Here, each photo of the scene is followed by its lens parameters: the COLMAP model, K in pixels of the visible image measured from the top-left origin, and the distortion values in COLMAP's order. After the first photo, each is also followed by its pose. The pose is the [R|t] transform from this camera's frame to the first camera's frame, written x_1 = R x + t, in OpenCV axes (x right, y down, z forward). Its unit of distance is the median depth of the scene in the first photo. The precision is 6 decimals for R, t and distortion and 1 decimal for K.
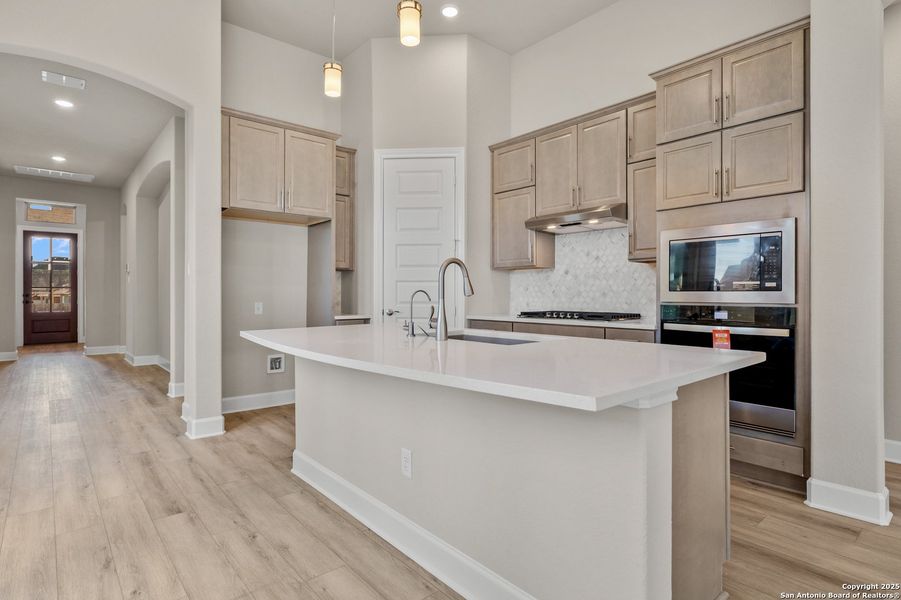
lens RADIAL K [[466.8, 0, 450.5], [0, 466.8, 300.0], [0, 0, 1]] dist [-0.001584, -0.000436]
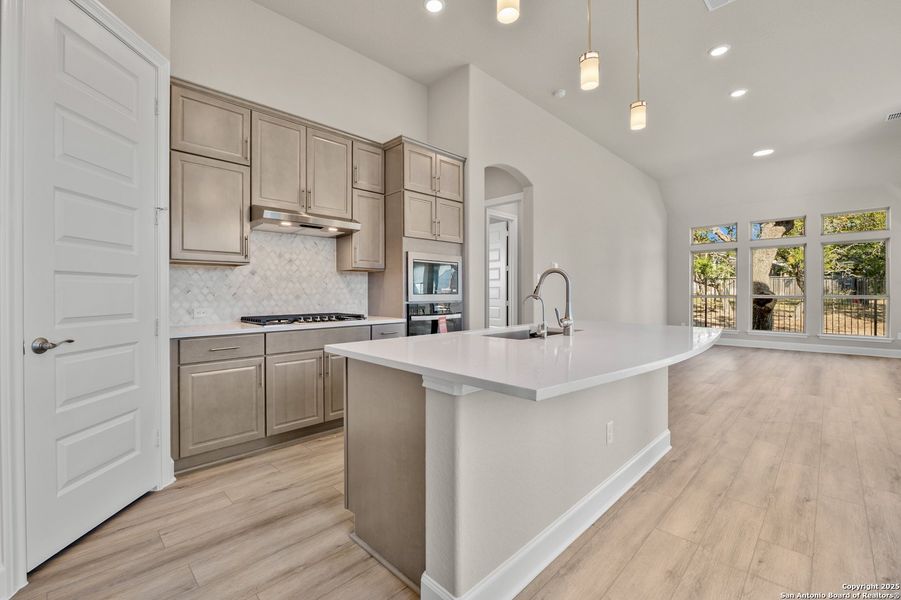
lens RADIAL K [[389.4, 0, 423.9], [0, 389.4, 295.8], [0, 0, 1]] dist [-0.010410, 0.000096]
pose [[-0.039446, -0.007456, 0.999194, -0.553880], [0.016013, 0.999839, 0.008093, -0.017155], [-0.999093, 0.016320, -0.039320, 0.763413]]
